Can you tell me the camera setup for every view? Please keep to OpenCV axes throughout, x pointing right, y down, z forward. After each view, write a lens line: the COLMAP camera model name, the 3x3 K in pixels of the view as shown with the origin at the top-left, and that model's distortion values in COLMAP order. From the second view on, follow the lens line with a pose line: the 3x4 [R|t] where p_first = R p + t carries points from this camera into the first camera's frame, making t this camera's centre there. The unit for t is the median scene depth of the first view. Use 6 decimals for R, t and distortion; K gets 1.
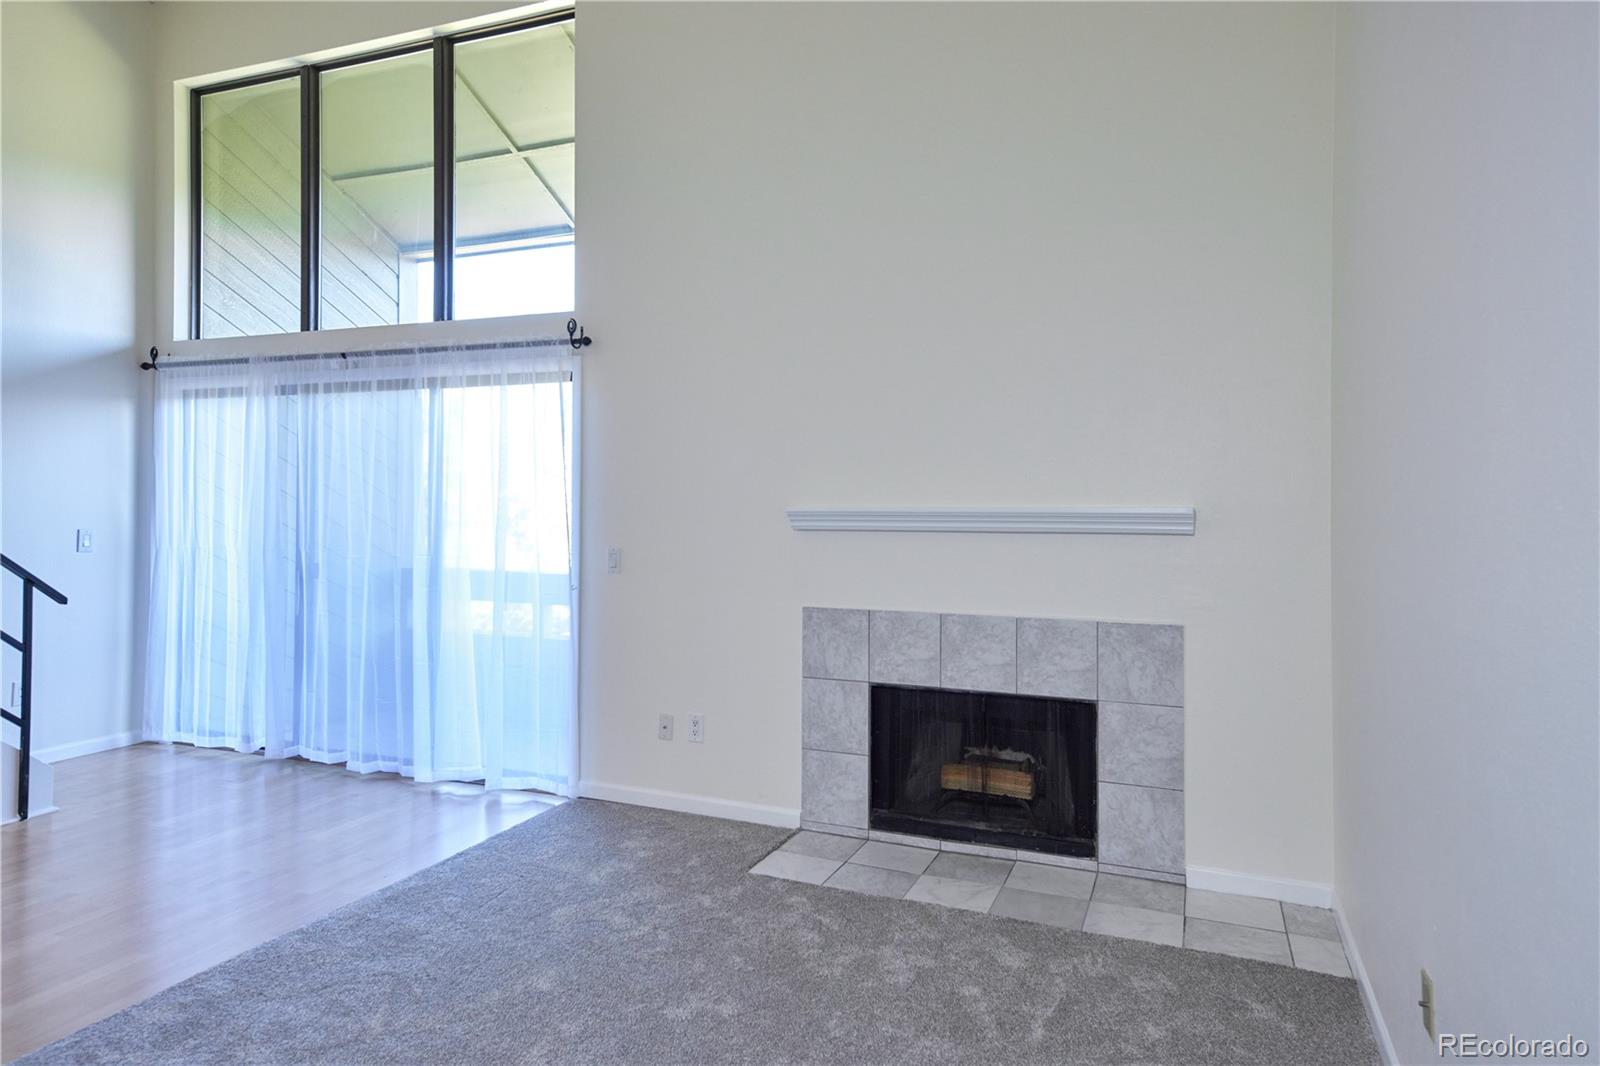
lens RADIAL K [[981.5, 0, 809.1], [0, 981.5, 489.8], [0, 0, 1]] dist [0.025291, 0.001058]
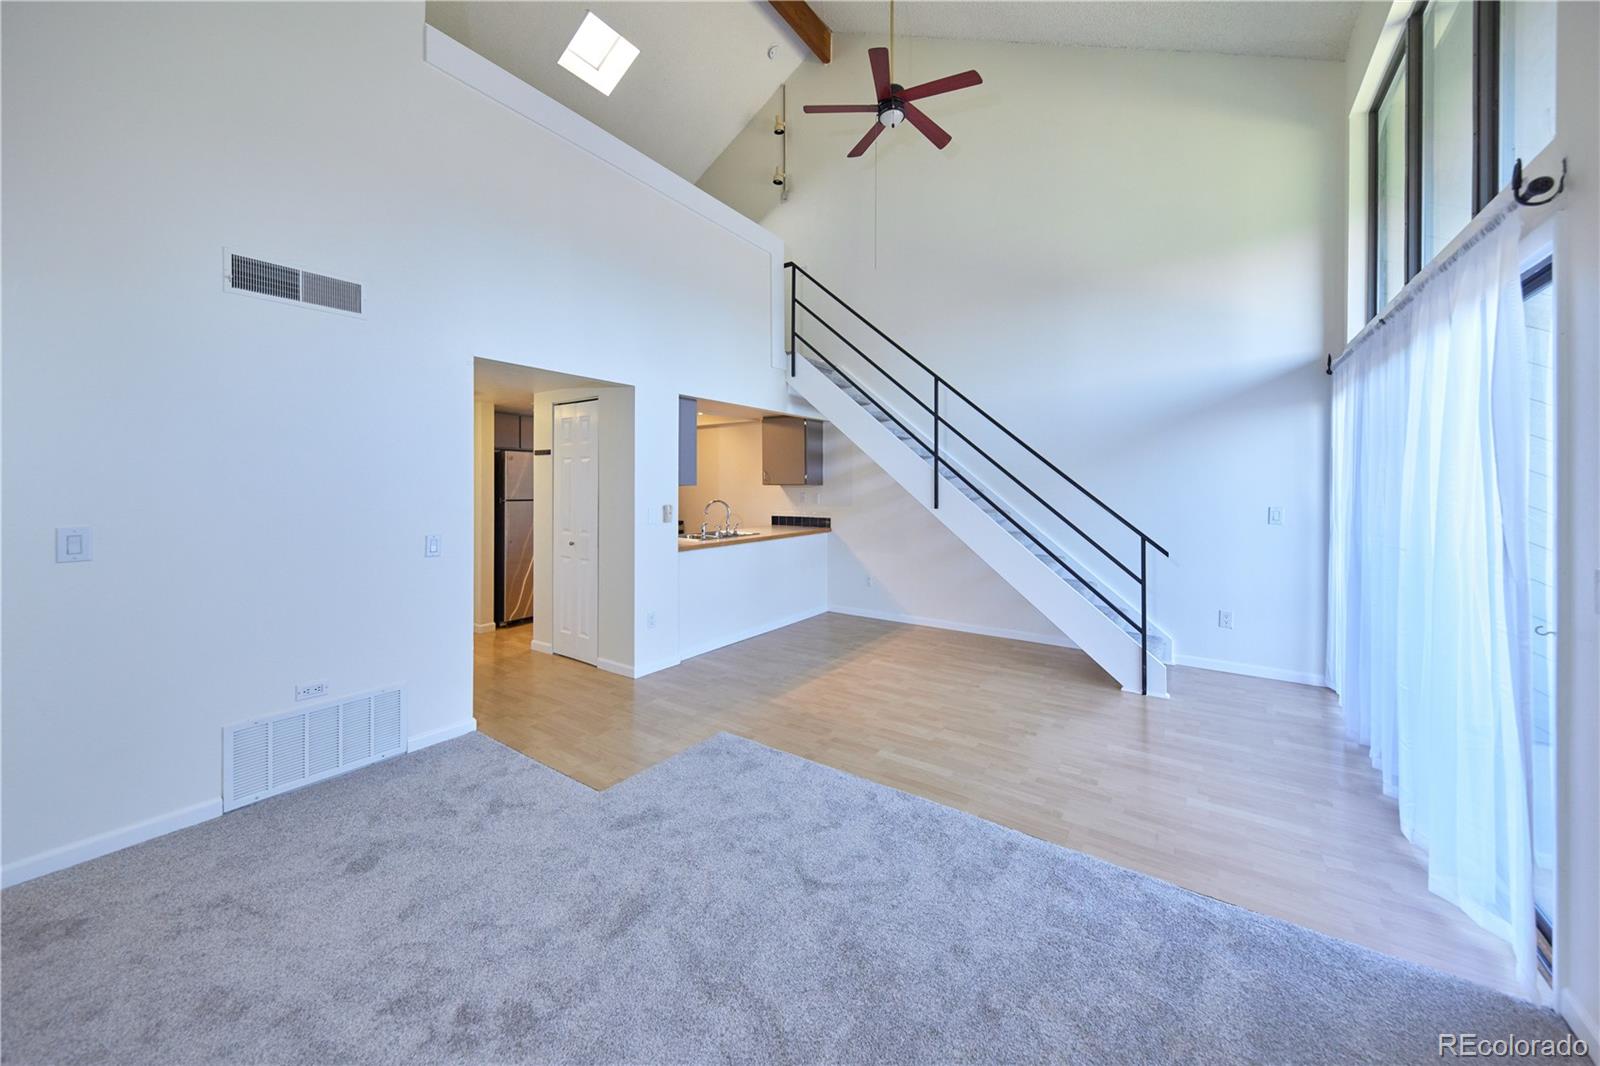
lens RADIAL K [[575.3, 0, 799.4], [0, 575.3, 500.6], [0, 0, 1]] dist [0.010811, -0.000406]
pose [[-0.220529, 0.021441, -0.975145, 0.195490], [0.013832, 0.999727, 0.018854, 0.010616], [0.975282, -0.009331, -0.220765, 0.729923]]
